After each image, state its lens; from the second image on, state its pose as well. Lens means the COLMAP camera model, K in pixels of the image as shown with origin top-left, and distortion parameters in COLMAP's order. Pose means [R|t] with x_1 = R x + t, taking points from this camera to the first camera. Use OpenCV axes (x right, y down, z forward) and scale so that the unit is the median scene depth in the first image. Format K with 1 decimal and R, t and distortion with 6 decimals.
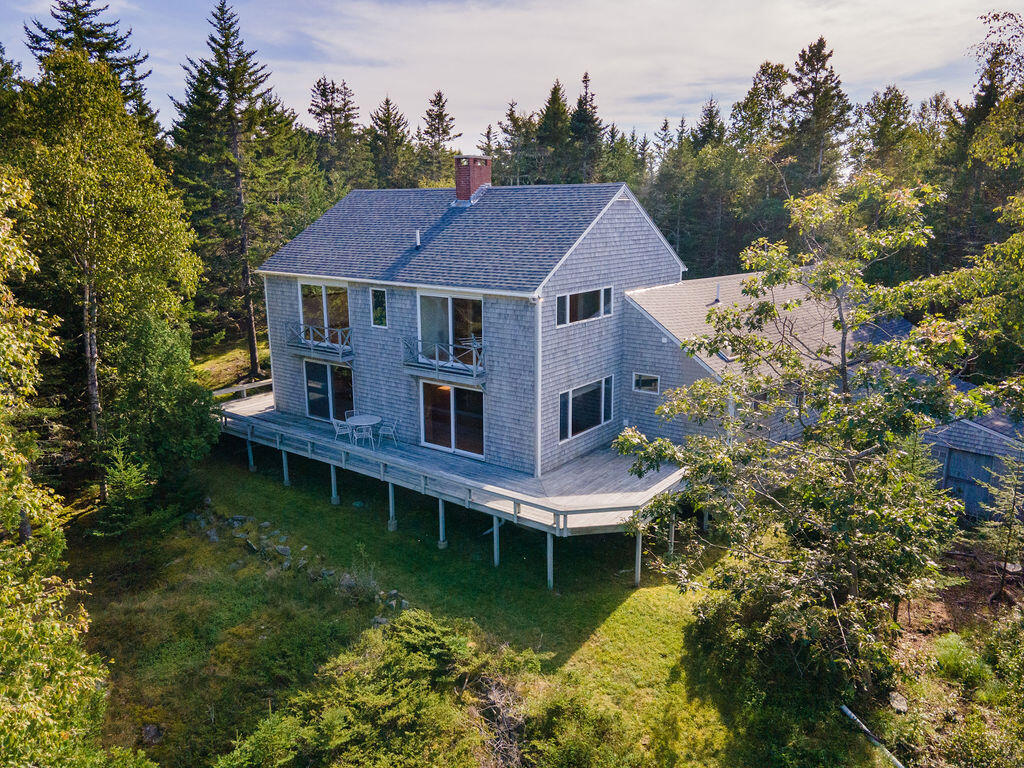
lens RADIAL K [[742.3, 0, 512.0], [0, 742.3, 384.0], [0, 0, 1]] dist [0.039625, 0.004576]
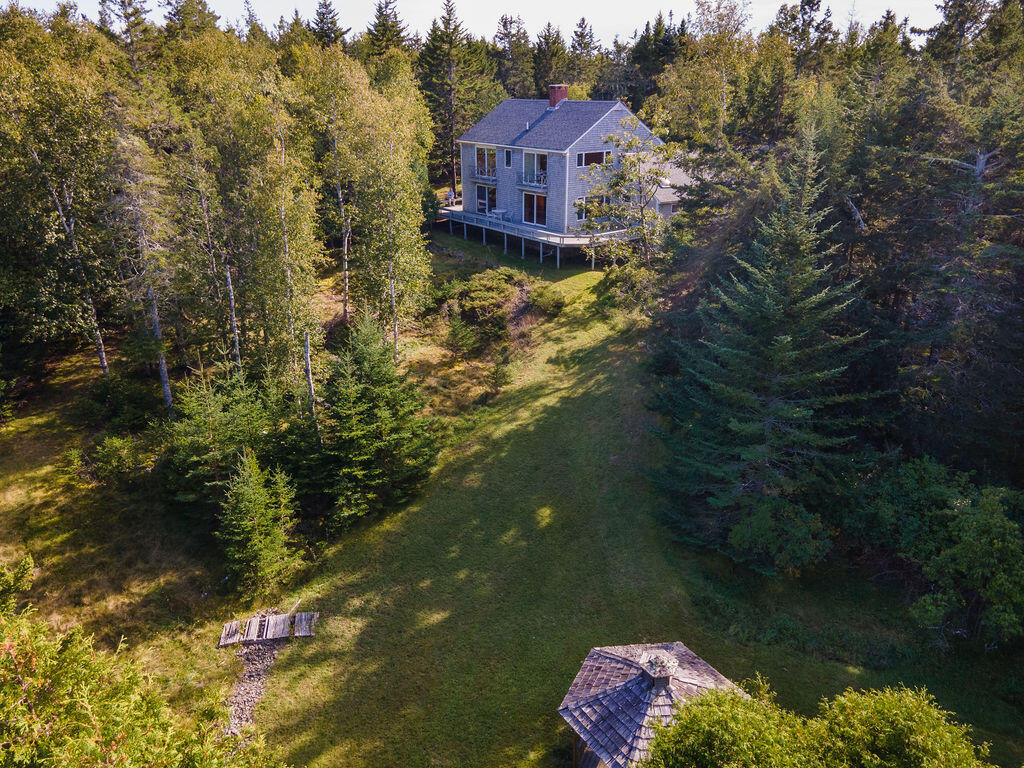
lens RADIAL K [[742.3, 0, 512.0], [0, 742.3, 384.0], [0, 0, 1]] dist [0.039625, 0.004576]
pose [[0.966277, 0.097298, -0.238415, 0.430362], [-0.060532, 0.985749, 0.156956, 0.212446], [0.250289, -0.137232, 0.958396, -1.230447]]
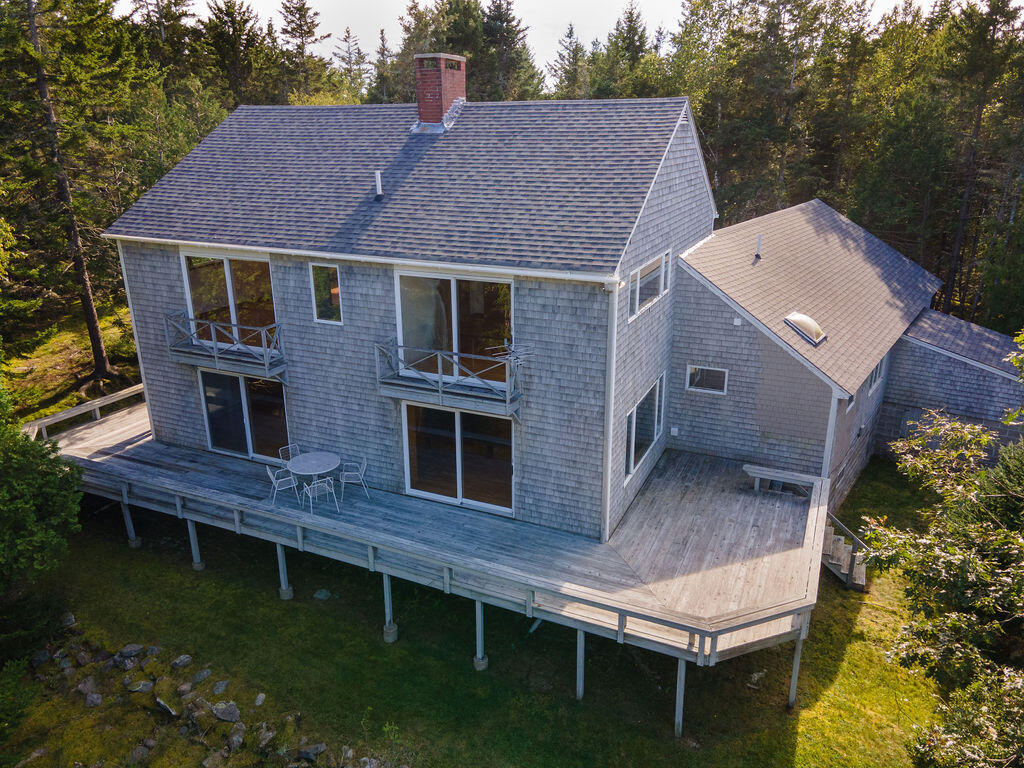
lens RADIAL K [[739.2, 0, 512.0], [0, 739.2, 384.0], [0, 0, 1]] dist [0.025284, 0.040519]
pose [[0.976689, -0.071599, 0.202367, -0.158006], [0.050793, 0.993046, 0.106205, -0.084947], [-0.208564, -0.093451, 0.973534, 0.328101]]
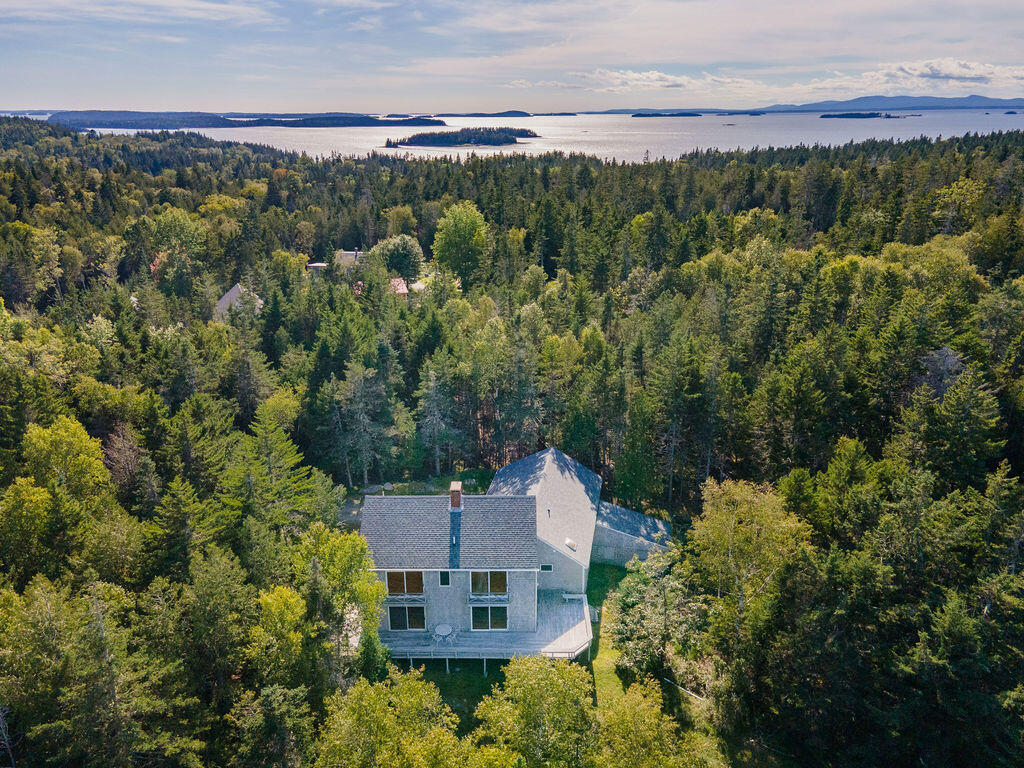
lens RADIAL K [[742.3, 0, 512.0], [0, 742.3, 384.0], [0, 0, 1]] dist [0.039625, 0.004576]
pose [[0.801284, -0.203759, 0.562518, -1.112634], [0.147126, 0.978455, 0.144848, -0.931257], [-0.579913, -0.033303, 0.813998, -0.829151]]
